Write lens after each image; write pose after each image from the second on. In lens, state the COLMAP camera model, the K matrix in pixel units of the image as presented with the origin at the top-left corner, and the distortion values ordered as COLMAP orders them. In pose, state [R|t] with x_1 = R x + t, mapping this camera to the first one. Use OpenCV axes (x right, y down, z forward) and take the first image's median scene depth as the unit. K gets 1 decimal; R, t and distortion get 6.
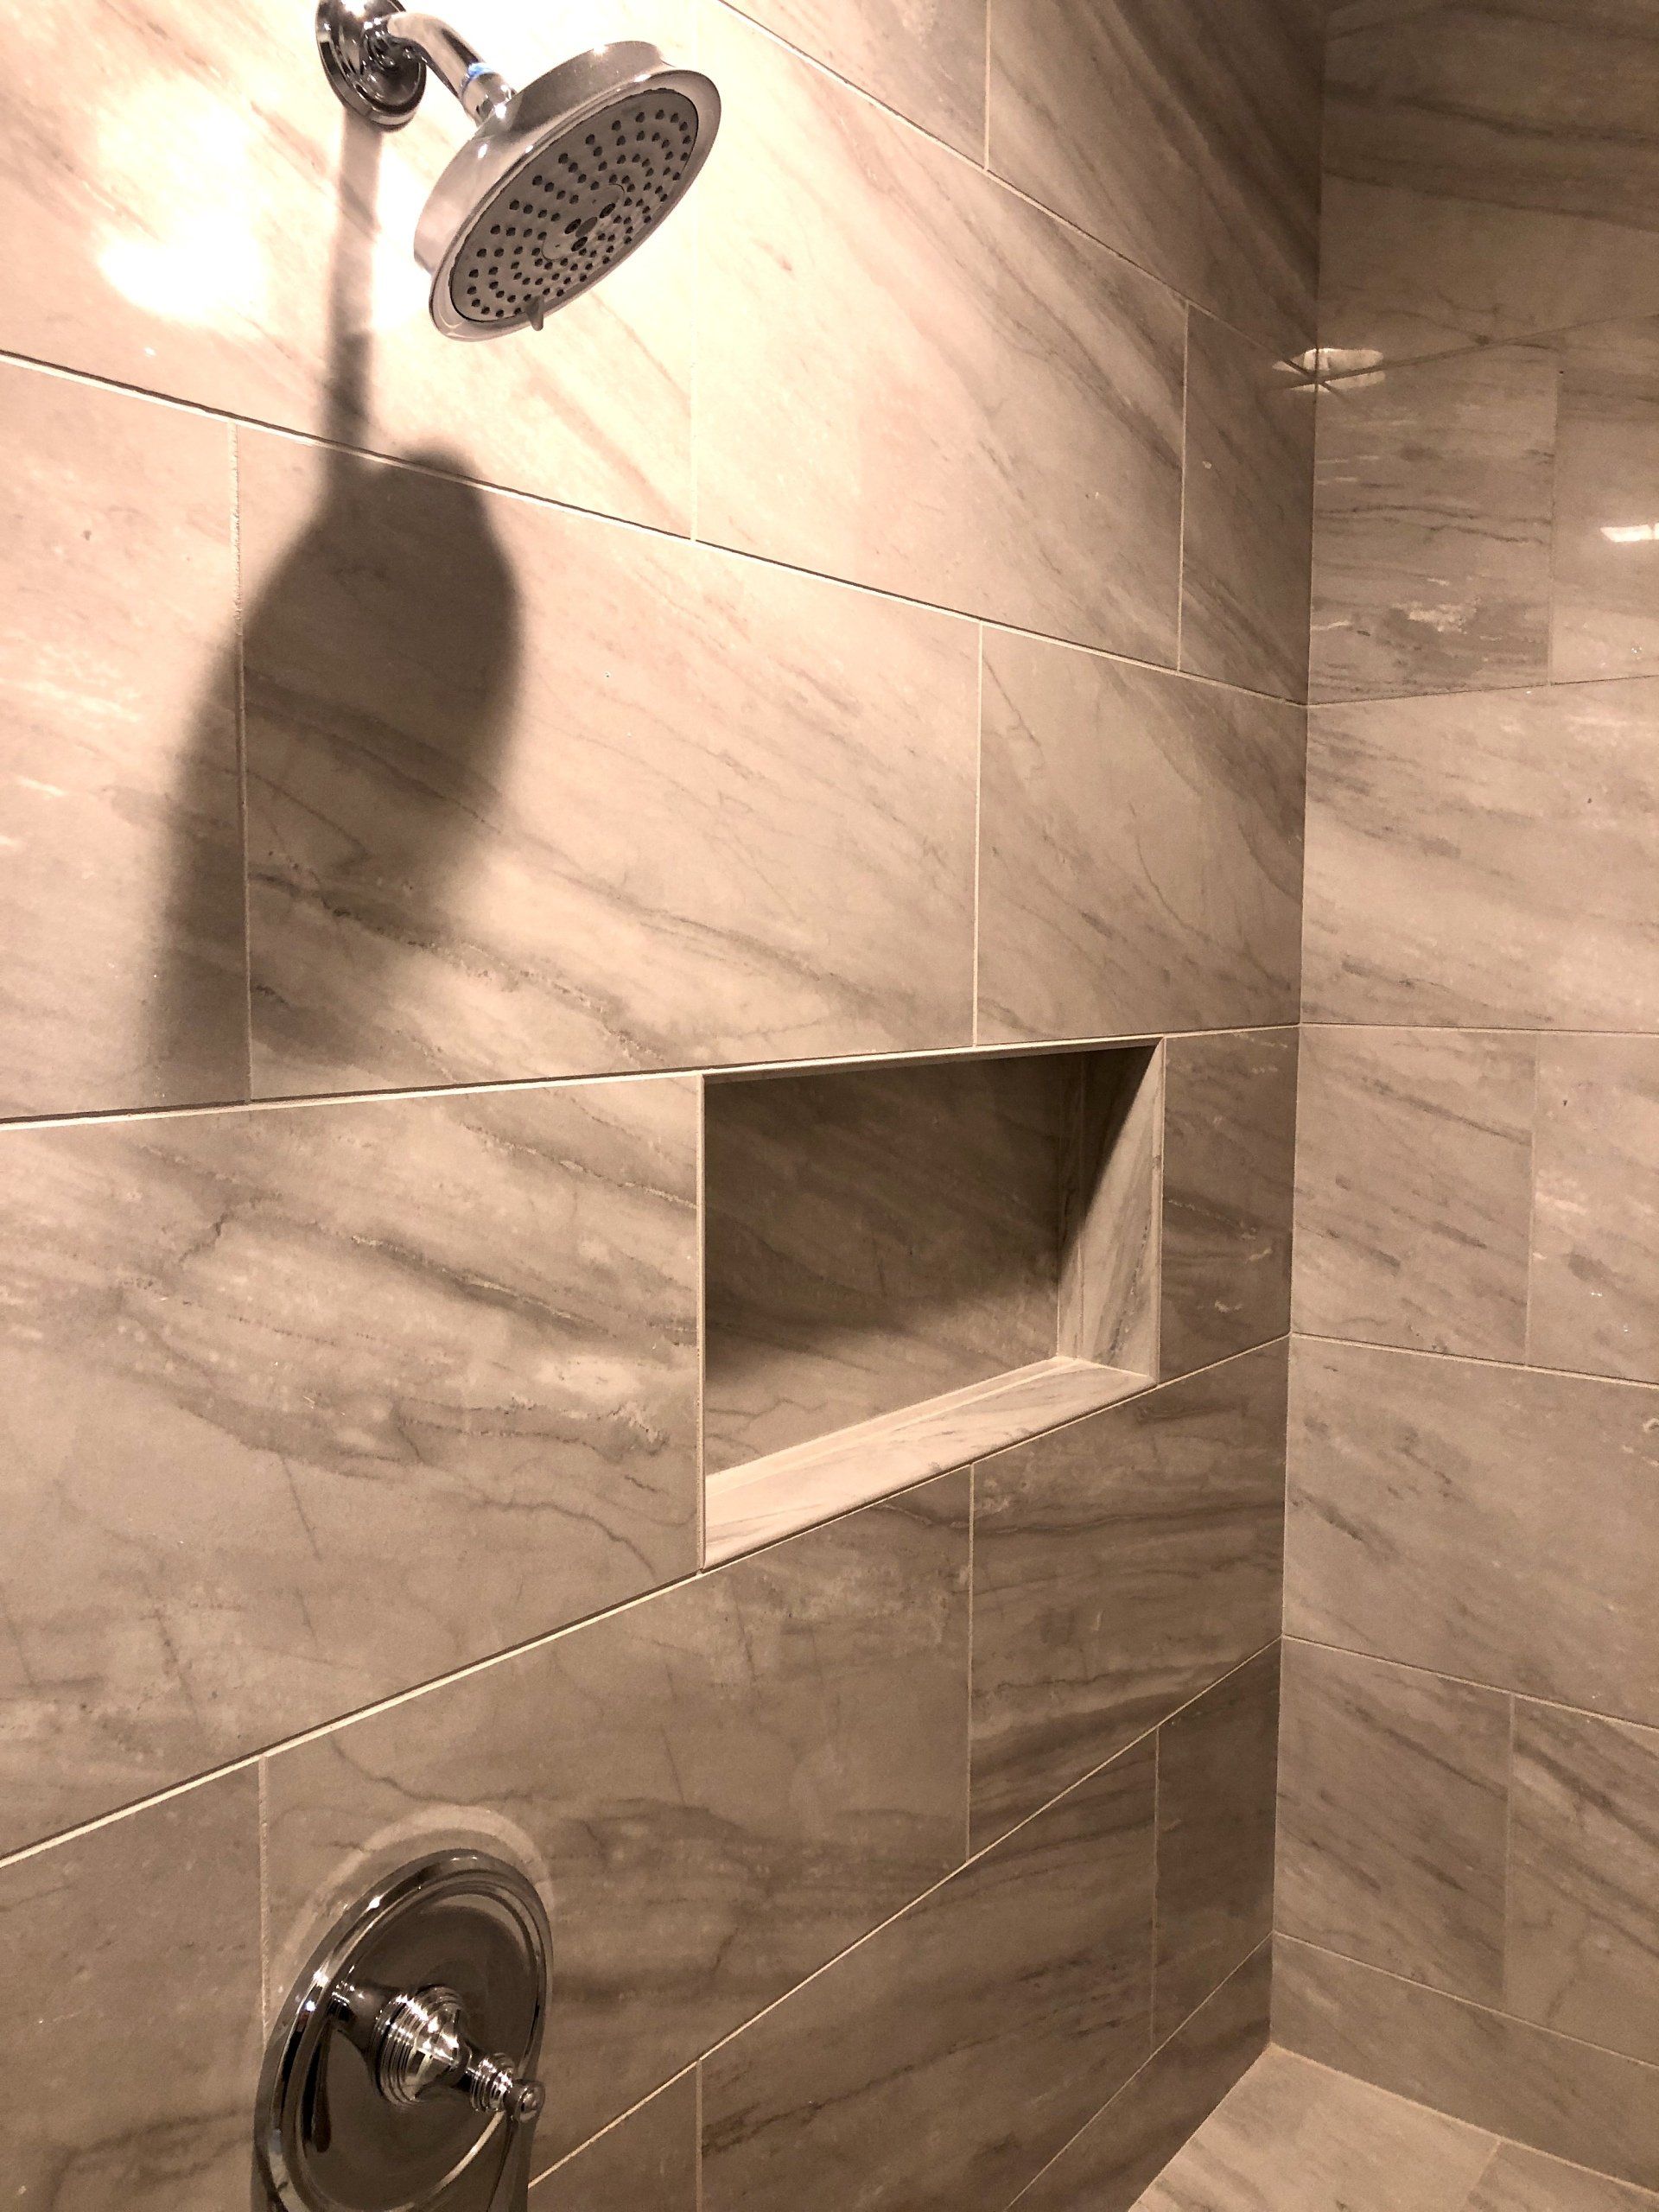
lens RADIAL K [[1815.0, 0, 824.7], [0, 1815.0, 1094.1], [0, 0, 1]] dist [0.038017, -0.042459]
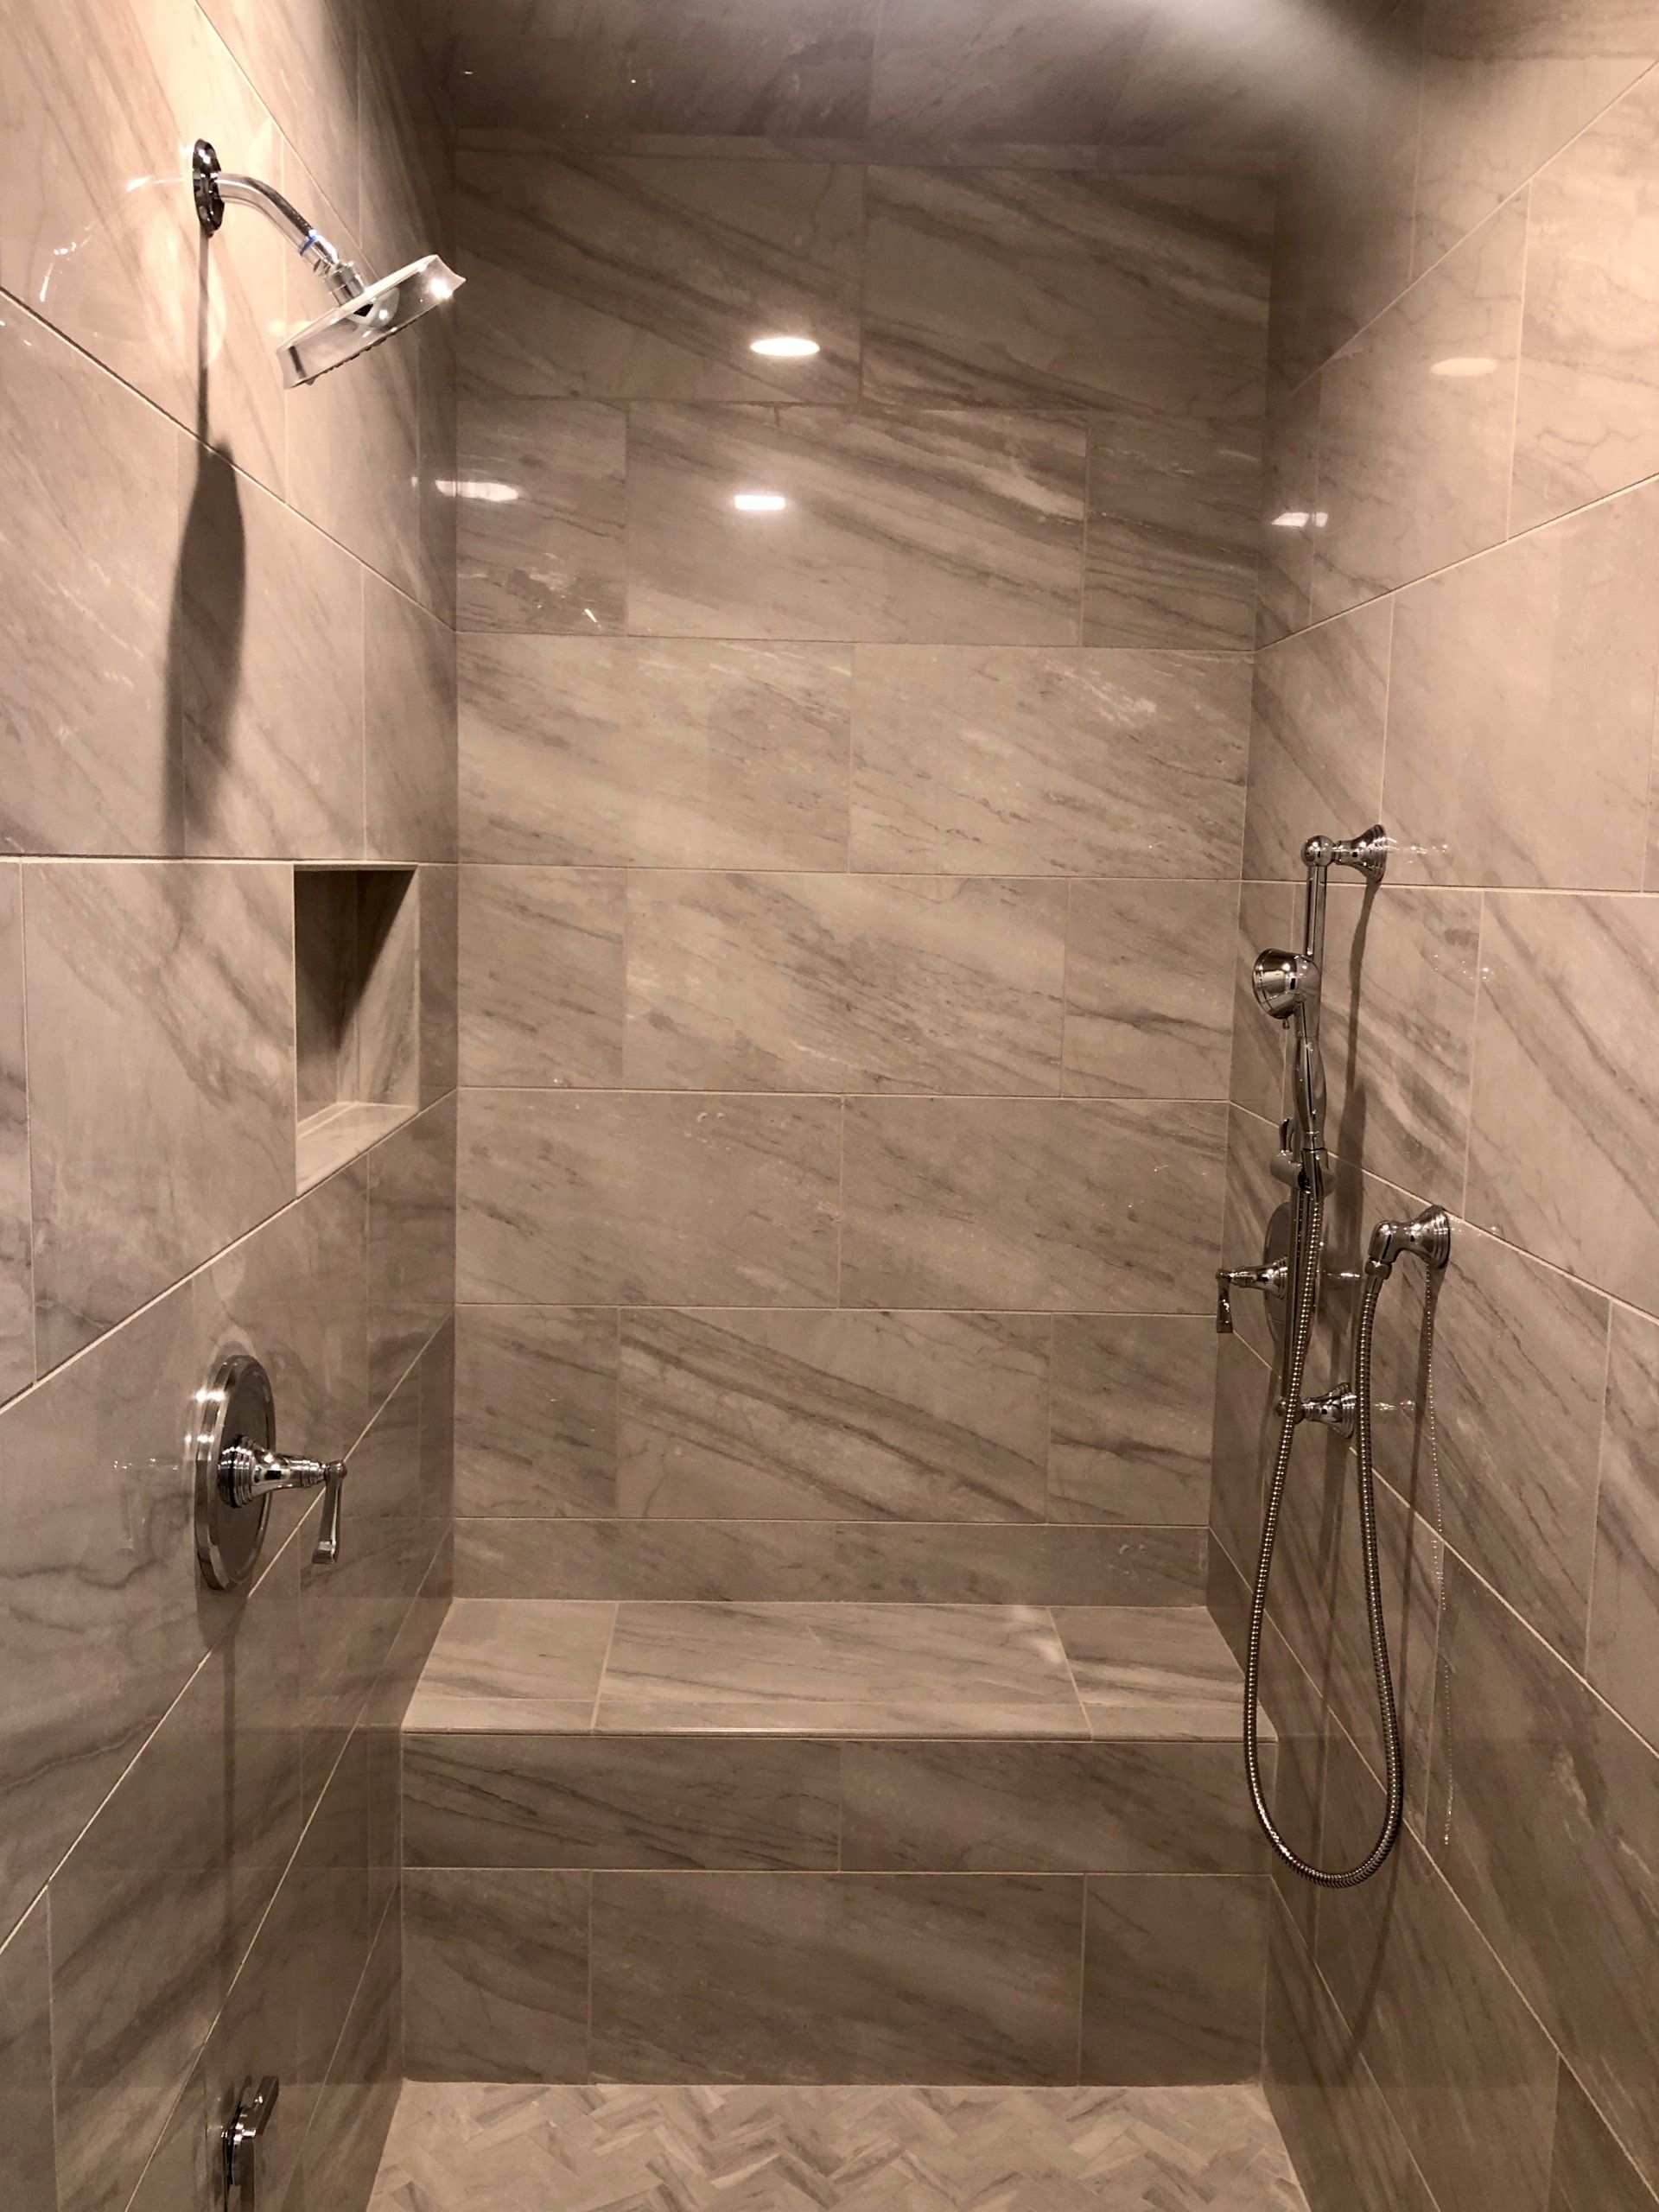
lens RADIAL K [[1815.0, 0, 831.1], [0, 1815.0, 1104.9], [0, 0, 1]] dist [0.038017, -0.042459]
pose [[0.779341, -0.067413, 0.622963, -0.417502], [0.029681, 0.997052, 0.070762, 0.058613], [-0.625897, -0.036657, 0.779044, -0.282984]]
